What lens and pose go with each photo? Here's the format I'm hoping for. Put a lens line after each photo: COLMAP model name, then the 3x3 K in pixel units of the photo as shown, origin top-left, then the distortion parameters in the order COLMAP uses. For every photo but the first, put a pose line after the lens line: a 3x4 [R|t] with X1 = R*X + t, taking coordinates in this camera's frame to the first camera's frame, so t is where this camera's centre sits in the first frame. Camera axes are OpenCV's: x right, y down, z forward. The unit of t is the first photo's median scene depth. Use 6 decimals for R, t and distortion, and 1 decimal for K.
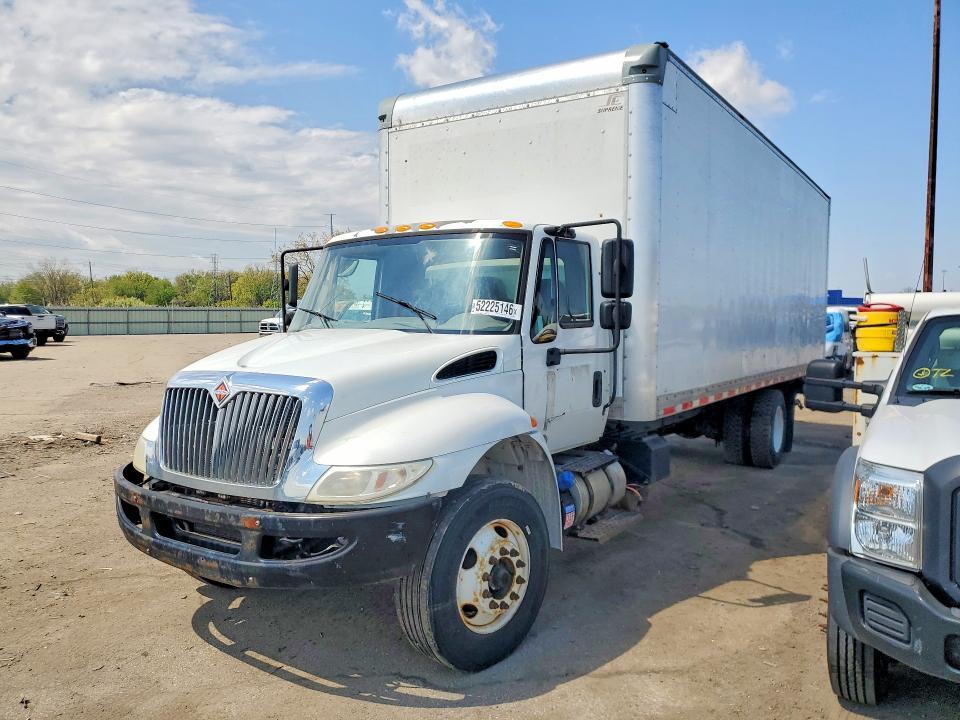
lens RADIAL K [[796.9, 0, 480.0], [0, 796.9, 360.0], [0, 0, 1]] dist [-0.001358, -0.005404]
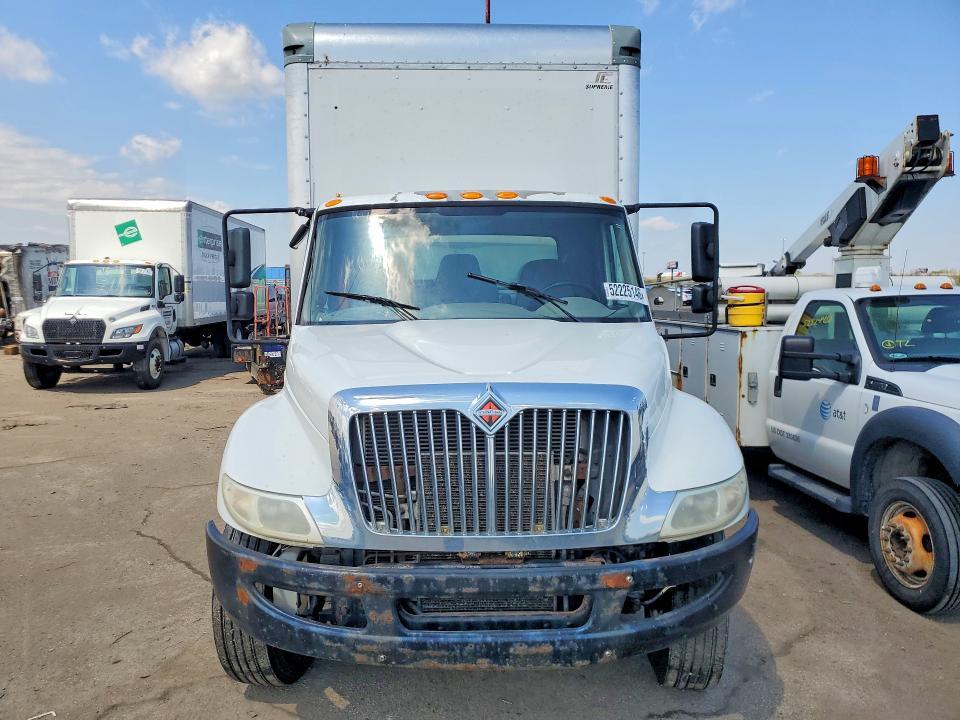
lens RADIAL K [[764.6, 0, 480.0], [0, 764.6, 360.0], [0, 0, 1]] dist [0.013223, -0.001702]
pose [[0.804915, -0.054059, 0.590922, -0.642282], [0.032555, 0.998365, 0.046990, -0.034377], [-0.592496, -0.018586, 0.805359, 0.391205]]
